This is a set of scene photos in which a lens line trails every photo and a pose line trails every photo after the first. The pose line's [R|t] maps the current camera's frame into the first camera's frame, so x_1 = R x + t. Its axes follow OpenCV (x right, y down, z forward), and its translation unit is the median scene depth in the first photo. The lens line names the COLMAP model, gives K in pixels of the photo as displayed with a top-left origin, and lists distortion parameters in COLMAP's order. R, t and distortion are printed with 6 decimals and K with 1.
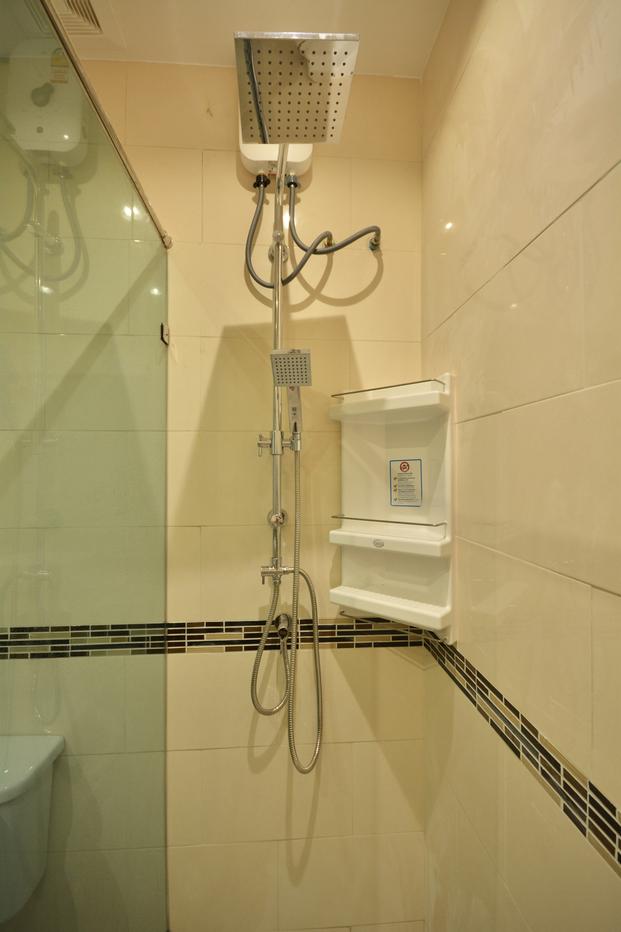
lens RADIAL K [[411.5, 0, 307.4], [0, 411.5, 469.4], [0, 0, 1]] dist [0.002983, 0.000144]
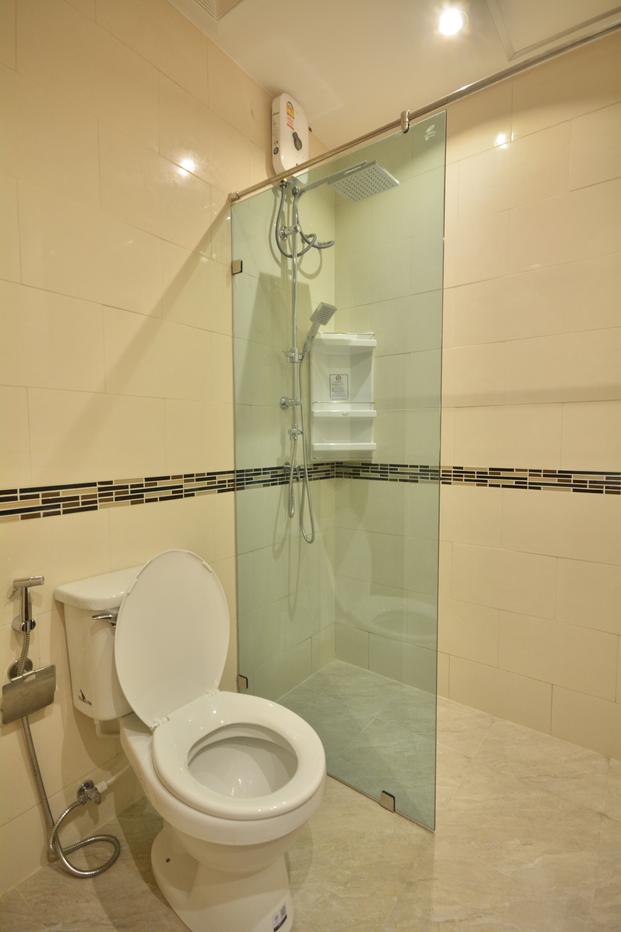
lens RADIAL K [[464.9, 0, 311.1], [0, 464.9, 464.7], [0, 0, 1]] dist [-0.001871, -0.000028]
pose [[0.639319, -0.041202, 0.767837, -1.450041], [-0.012256, 0.997891, 0.063751, 0.247737], [-0.768844, -0.050168, 0.637466, -0.259087]]
